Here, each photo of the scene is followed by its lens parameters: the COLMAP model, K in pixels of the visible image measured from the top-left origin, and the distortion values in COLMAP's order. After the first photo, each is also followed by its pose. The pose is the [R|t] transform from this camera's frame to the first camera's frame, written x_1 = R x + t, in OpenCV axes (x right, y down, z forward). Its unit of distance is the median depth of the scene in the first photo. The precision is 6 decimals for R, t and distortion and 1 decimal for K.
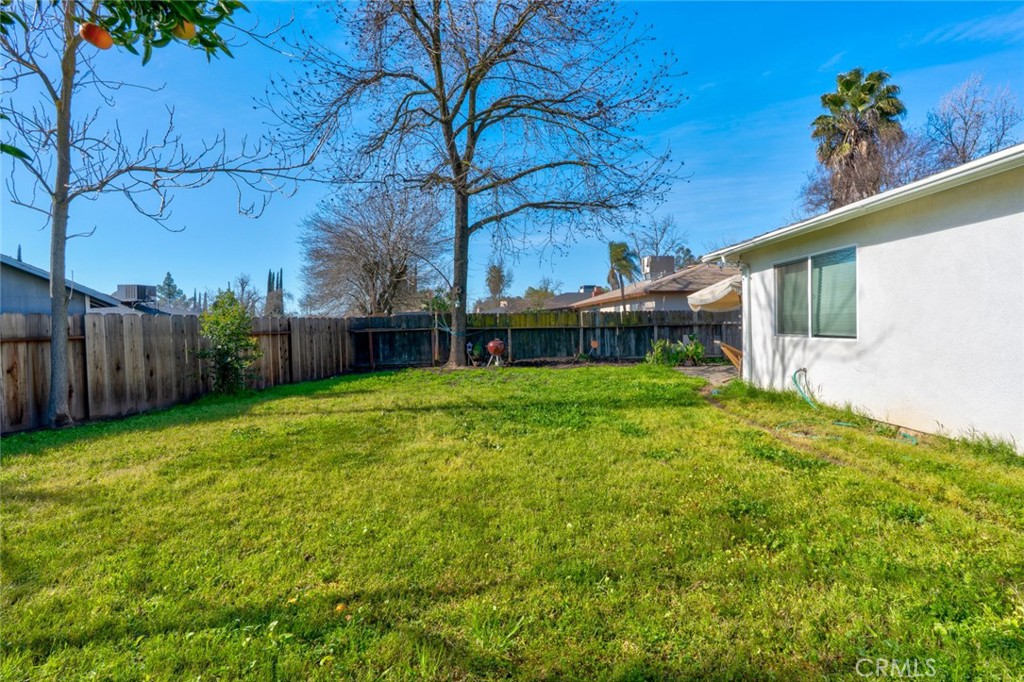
lens RADIAL K [[466.0, 0, 518.5], [0, 466.0, 333.0], [0, 0, 1]] dist [-0.007617, 0.003292]
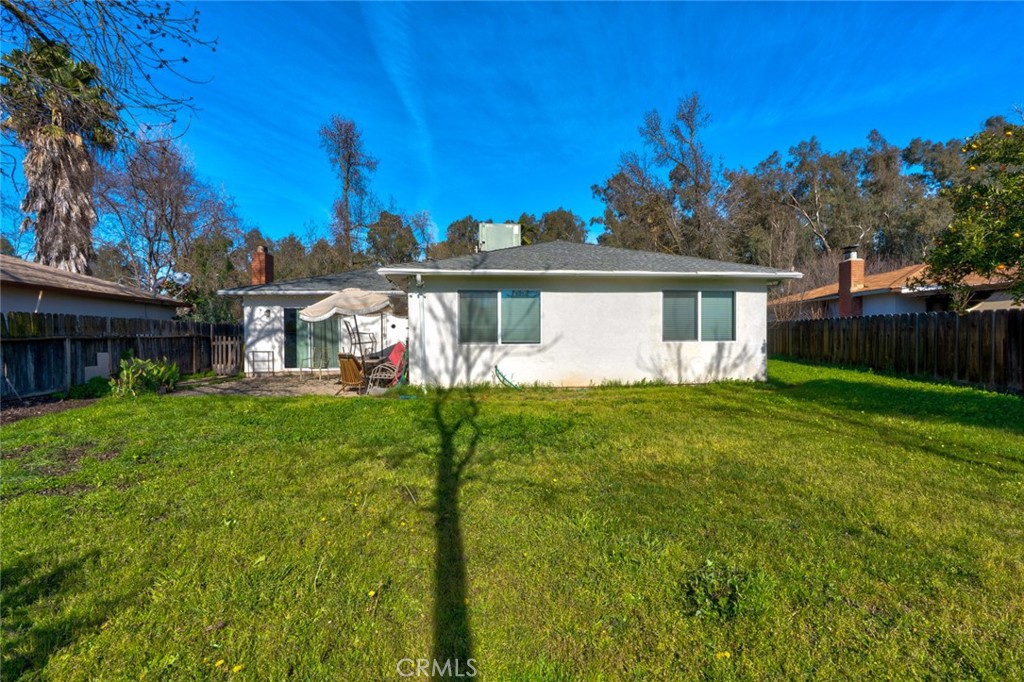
lens RADIAL K [[466.0, 0, 514.8], [0, 466.0, 335.3], [0, 0, 1]] dist [-0.007617, 0.003292]
pose [[-0.101657, 0.013950, 0.994722, -0.377521], [0.022437, 0.999679, -0.011726, 0.000364], [-0.994566, 0.021127, -0.101938, 0.479108]]
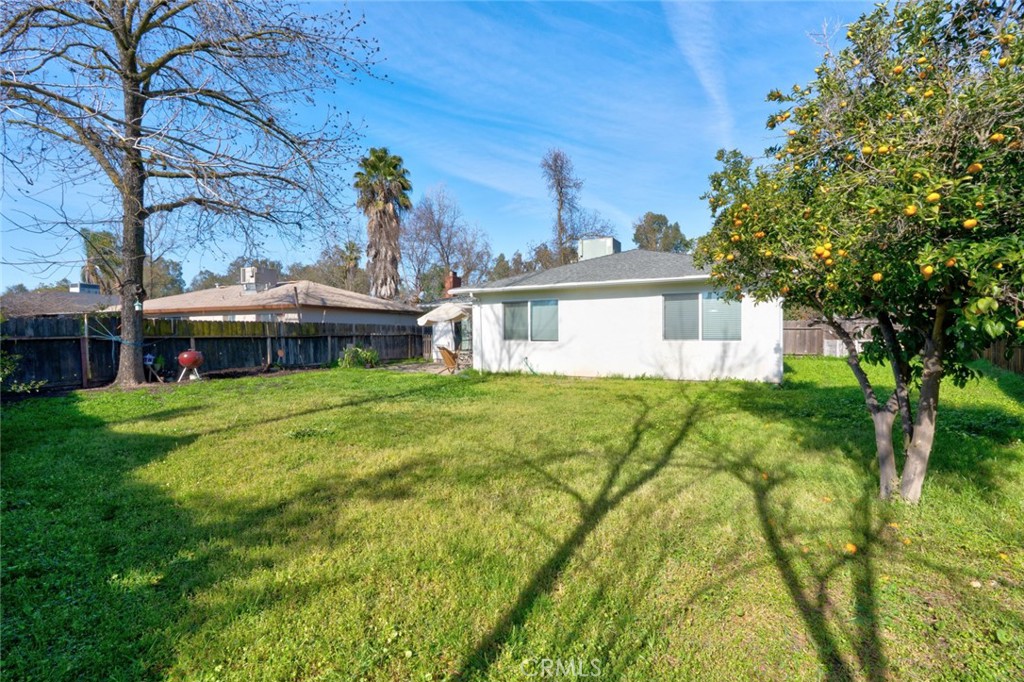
lens RADIAL K [[466.0, 0, 513.0], [0, 466.0, 346.0], [0, 0, 1]] dist [-0.007617, 0.003292]
pose [[0.486203, -0.009444, 0.873795, -0.495553], [0.010410, 0.999933, 0.005015, 0.008572], [-0.873784, 0.006658, 0.486269, 0.042267]]
